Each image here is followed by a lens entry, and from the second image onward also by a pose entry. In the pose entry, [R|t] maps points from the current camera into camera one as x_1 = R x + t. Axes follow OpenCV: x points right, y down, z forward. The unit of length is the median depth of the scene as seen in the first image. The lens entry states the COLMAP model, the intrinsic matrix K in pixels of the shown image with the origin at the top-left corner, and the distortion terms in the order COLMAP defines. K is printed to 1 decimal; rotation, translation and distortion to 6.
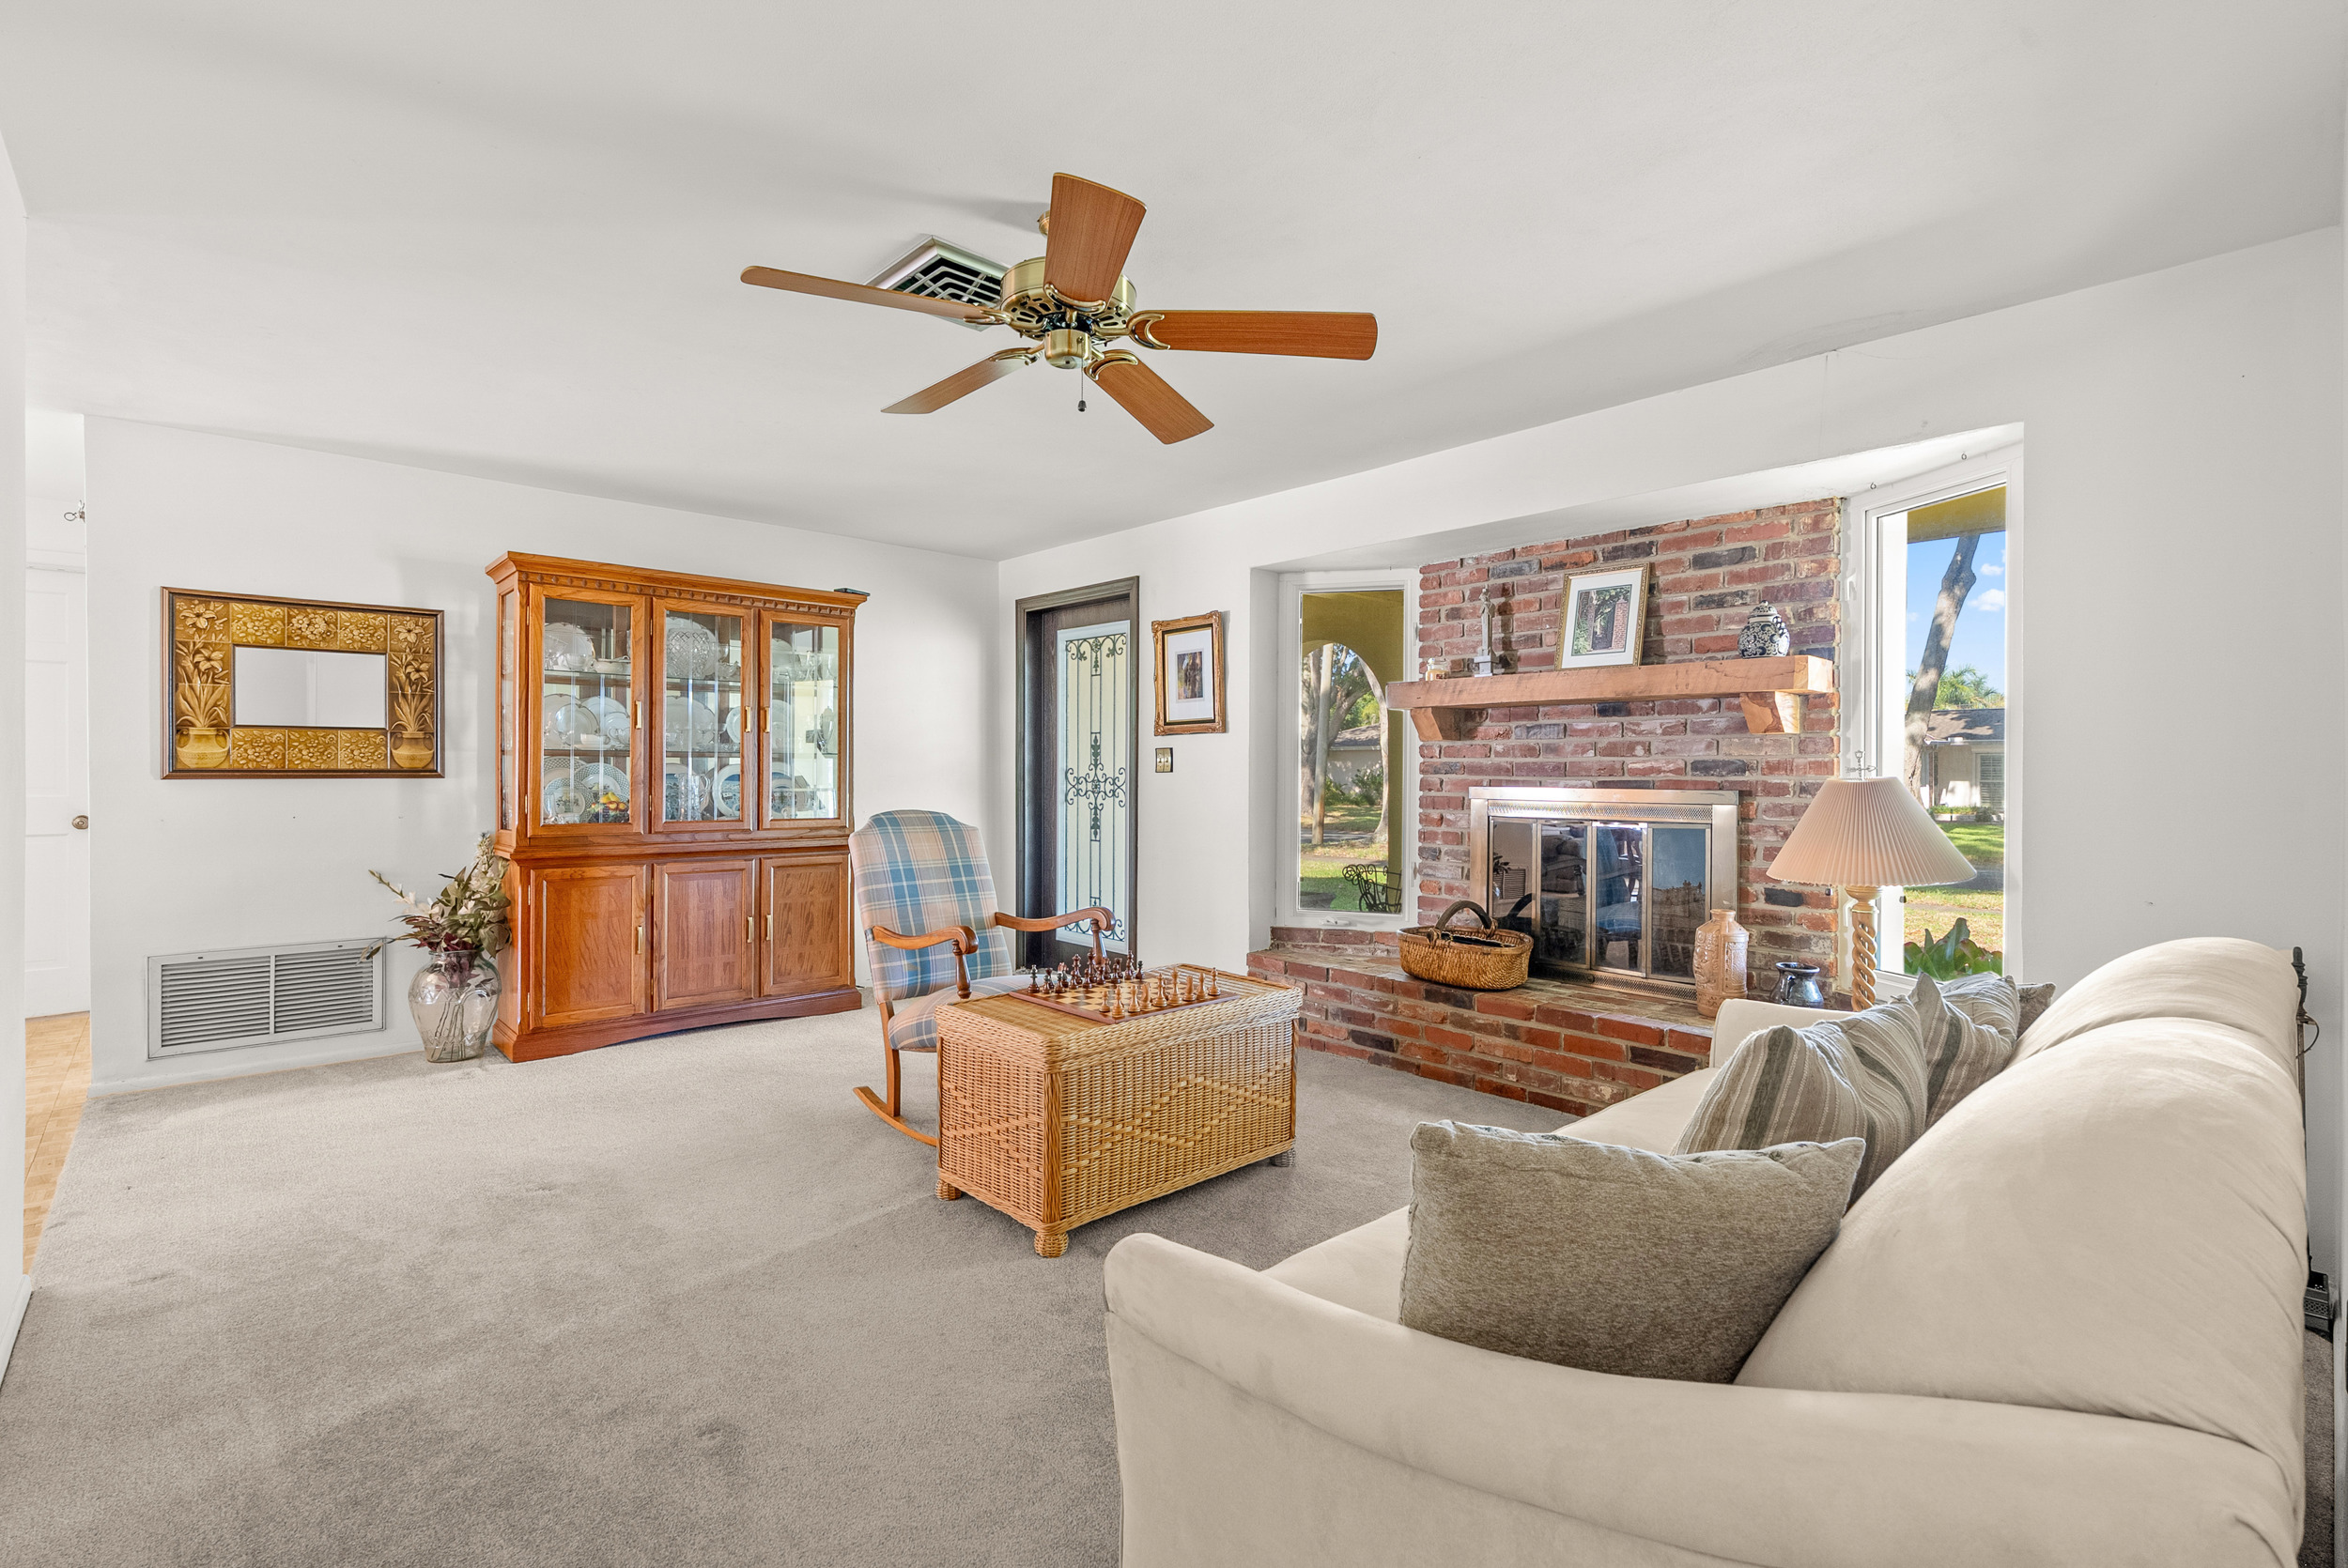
lens RADIAL K [[1069.5, 0, 1186.7], [0, 1069.5, 779.1], [0, 0, 1]] dist [-0.007897, 0.003404]
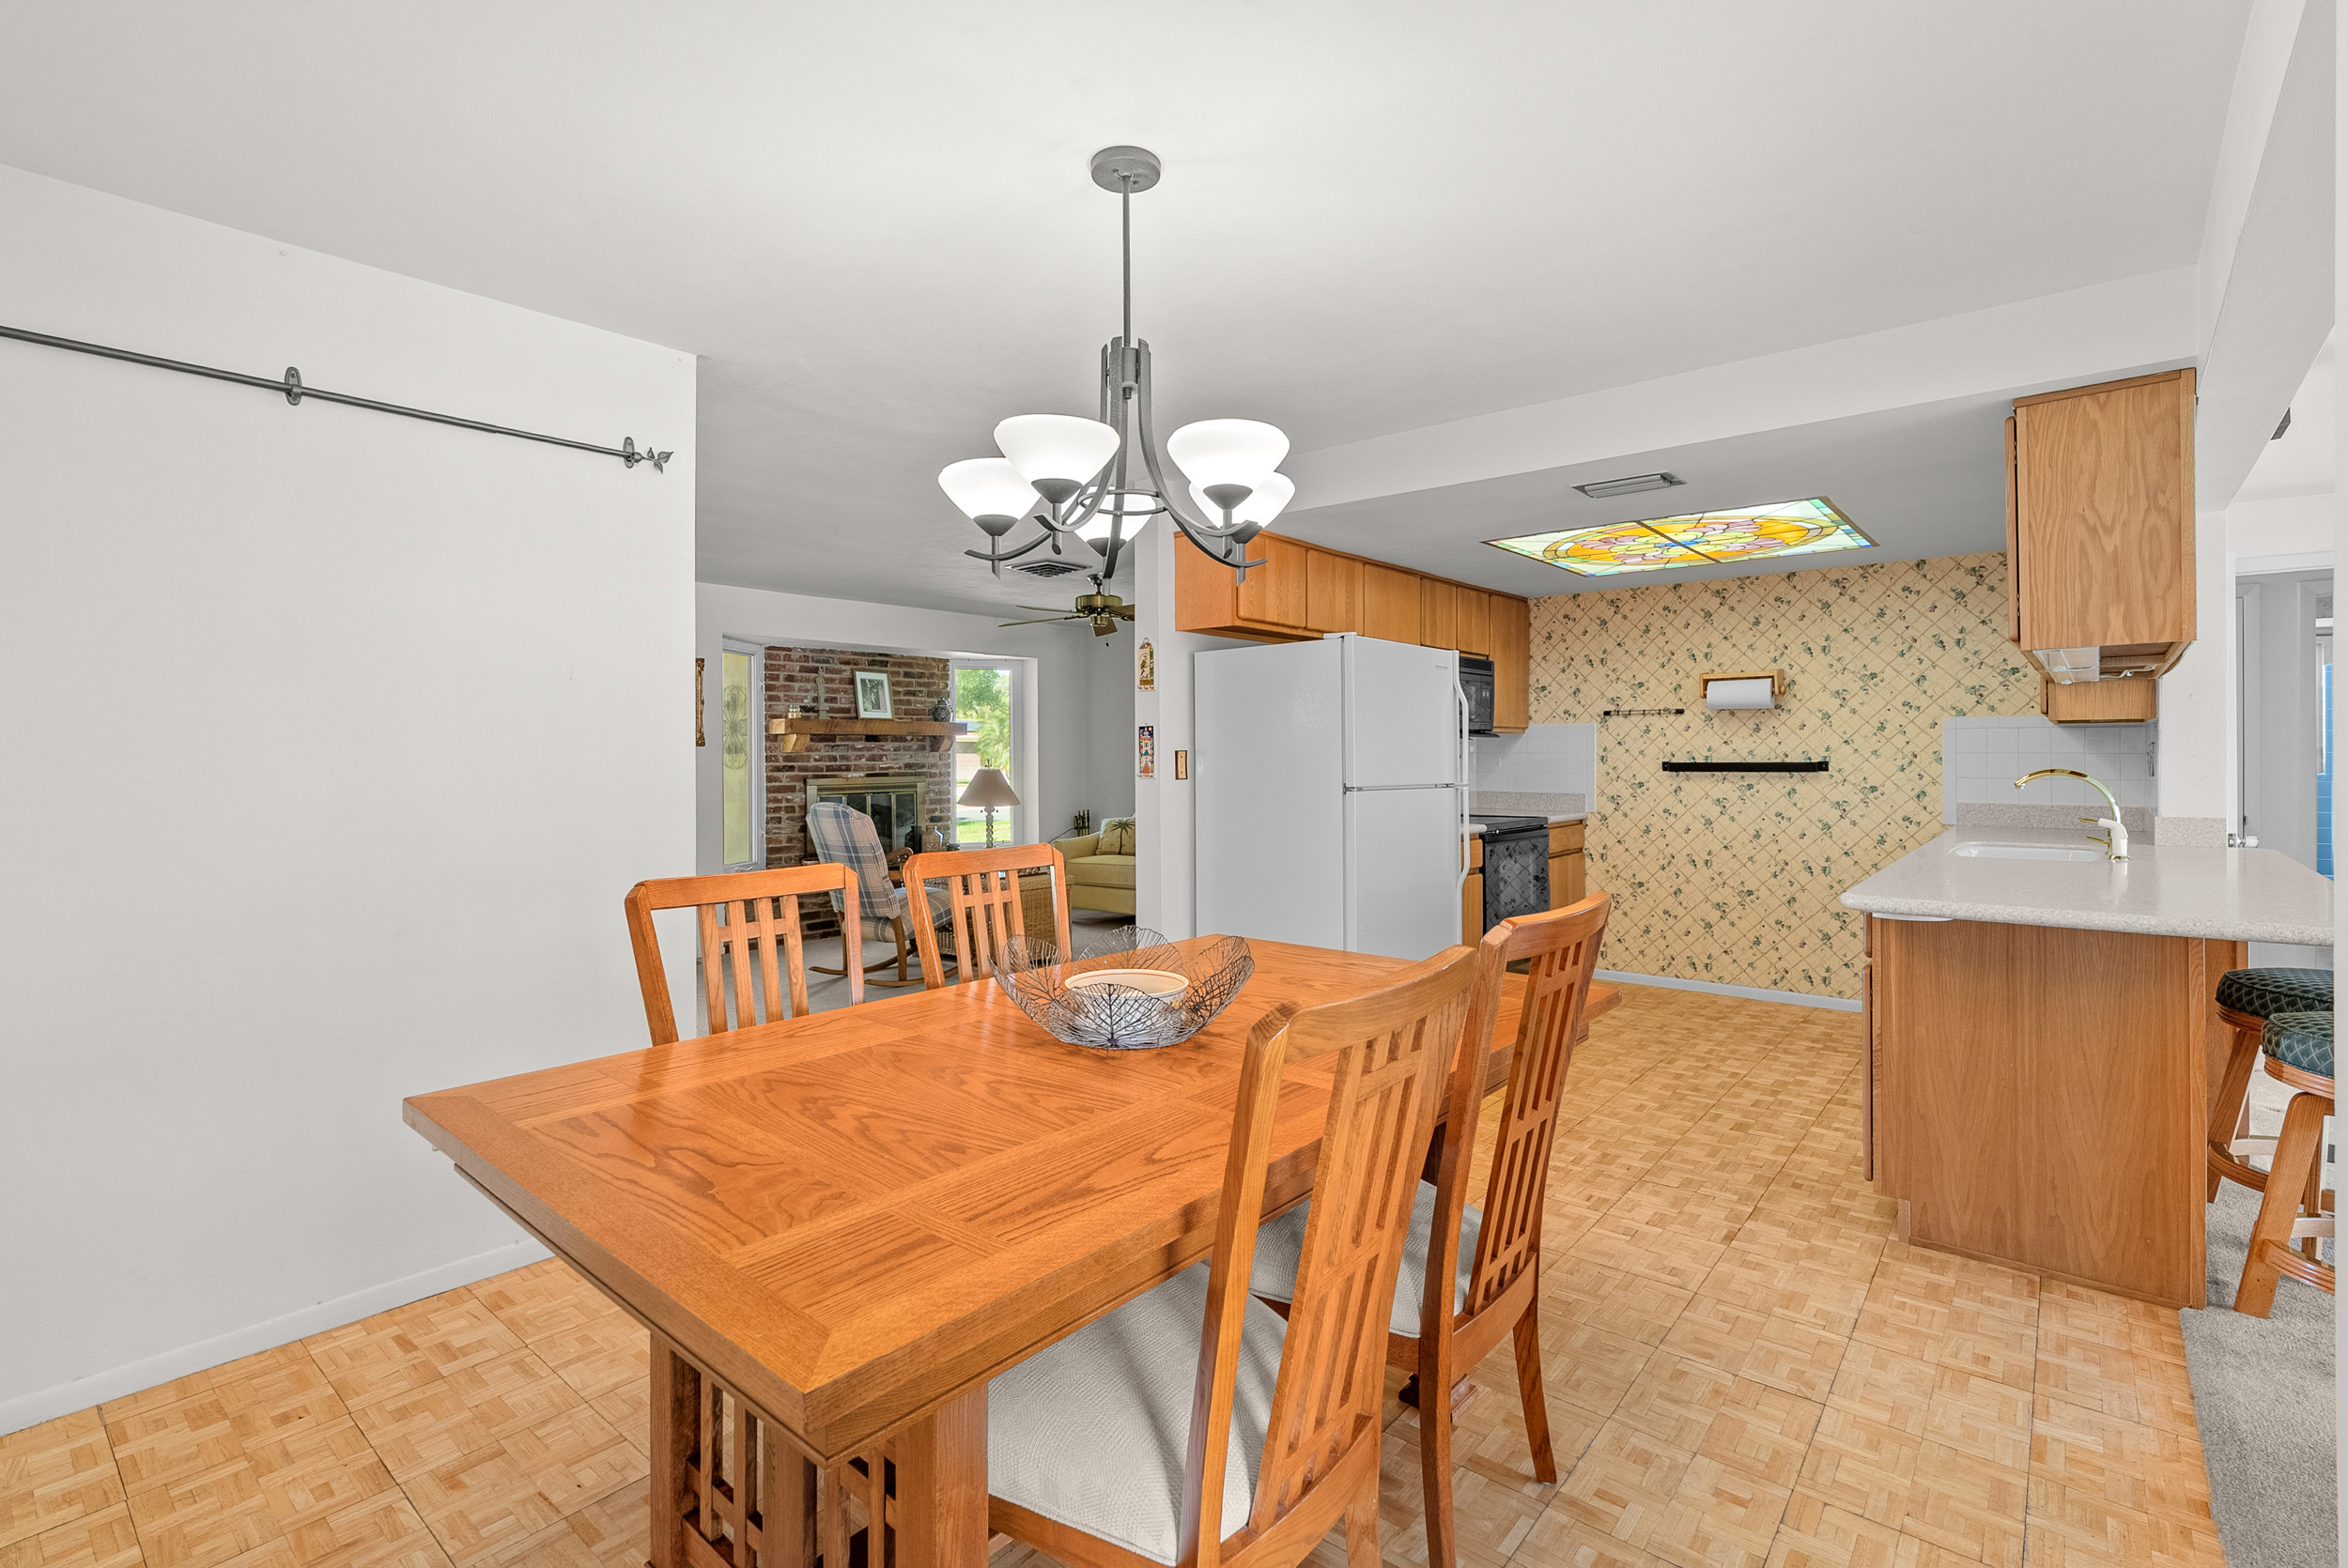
lens RADIAL K [[1069.5, 0, 1173.0], [0, 1069.5, 760.7], [0, 0, 1]] dist [-0.007897, 0.003404]
pose [[-0.117118, -0.010117, 0.993066, -1.638899], [0.014047, 0.999831, 0.011843, -0.036939], [-0.993019, 0.015337, -0.116956, 0.637178]]
